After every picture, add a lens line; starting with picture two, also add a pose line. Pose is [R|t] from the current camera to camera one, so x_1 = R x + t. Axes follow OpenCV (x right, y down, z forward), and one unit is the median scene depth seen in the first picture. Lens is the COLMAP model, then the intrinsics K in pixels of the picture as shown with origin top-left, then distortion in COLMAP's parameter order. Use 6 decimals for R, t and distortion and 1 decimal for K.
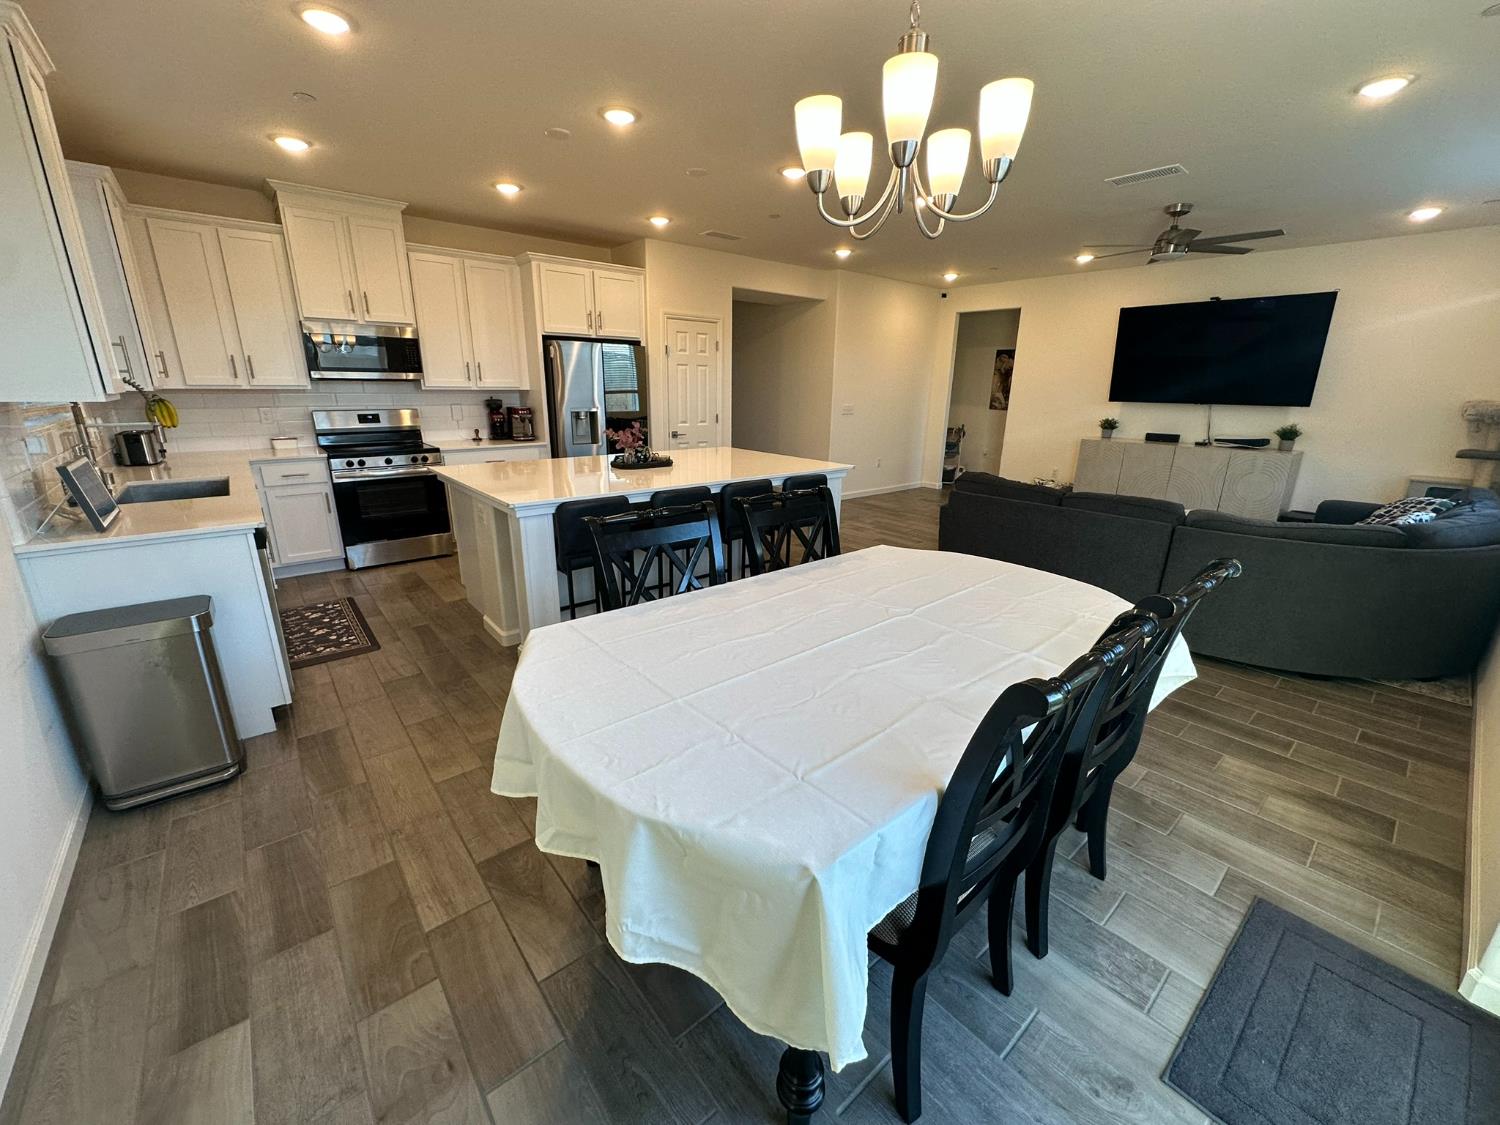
lens RADIAL K [[597.1, 0, 752.5], [0, 597.1, 561.3], [0, 0, 1]] dist [-0.001232, -0.000213]
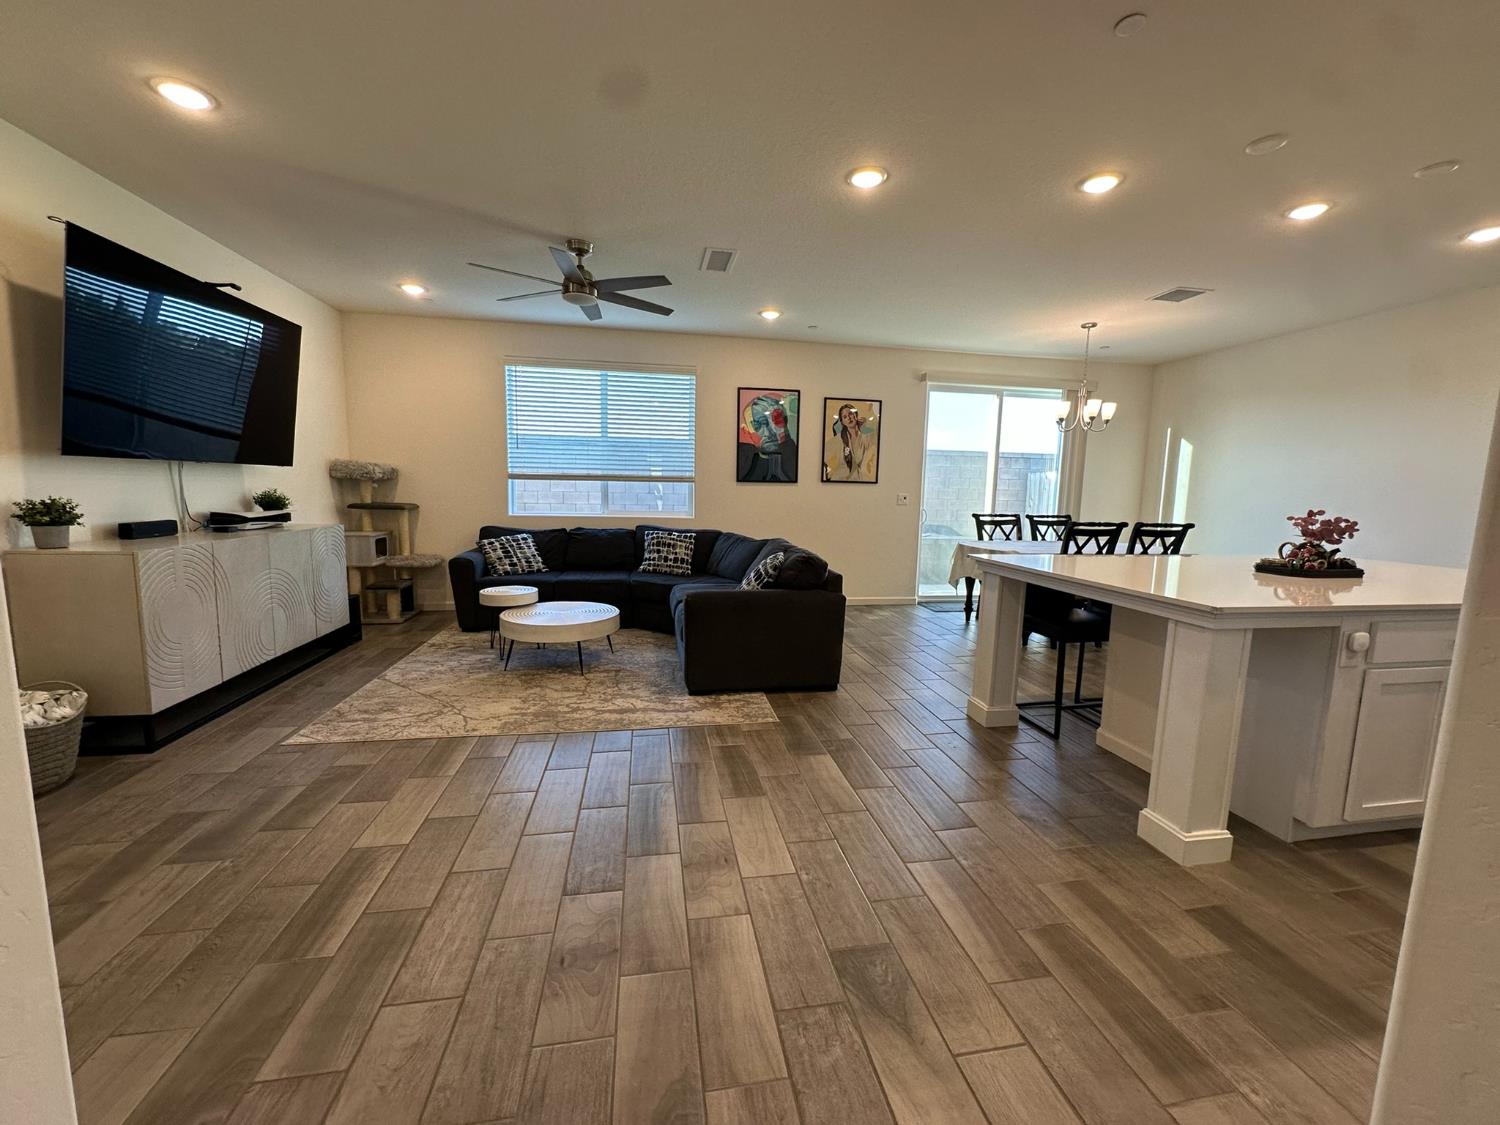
lens RADIAL K [[597.1, 0, 752.5], [0, 597.1, 561.3], [0, 0, 1]] dist [-0.001232, -0.000213]
pose [[-0.862729, -0.095893, 0.496491, 0.022491], [0.109833, 0.922878, 0.369098, -0.374391], [-0.493594, 0.372963, -0.785661, 1.393901]]
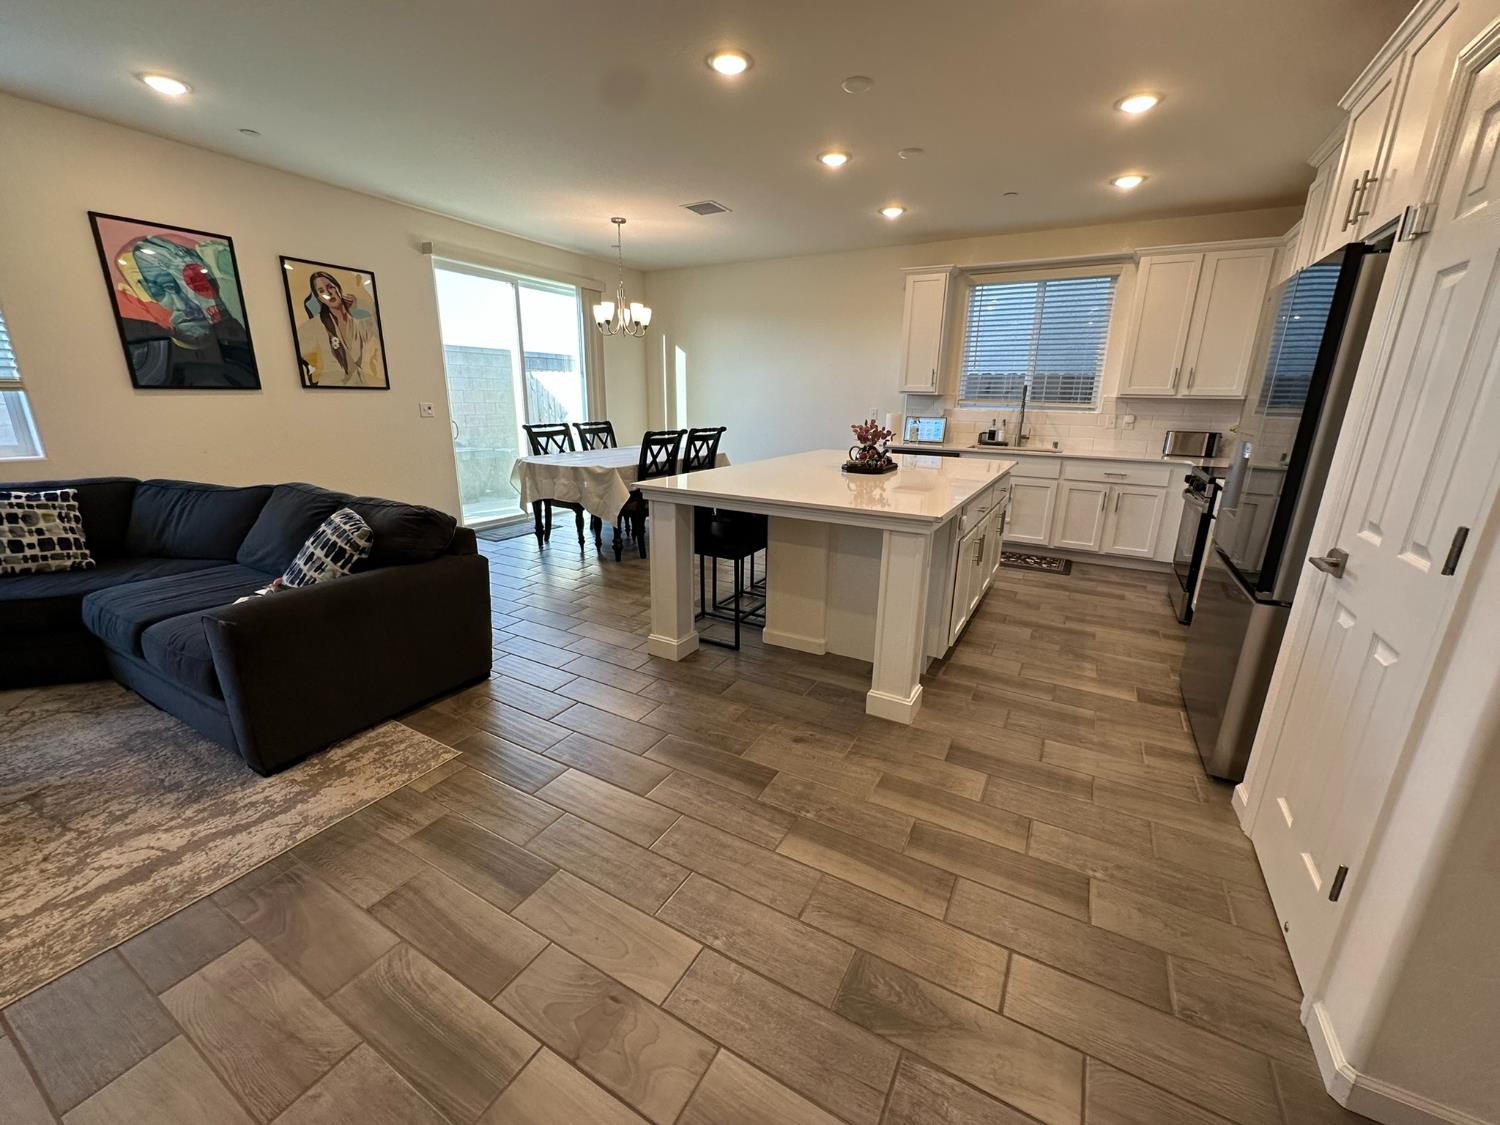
lens RADIAL K [[597.1, 0, 752.5], [0, 597.1, 561.3], [0, 0, 1]] dist [-0.001232, -0.000213]
pose [[-0.937370, 0.061922, -0.342787, 0.225651], [-0.130407, 0.850127, 0.510175, -0.360909], [0.323004, 0.522925, -0.788808, 1.299454]]
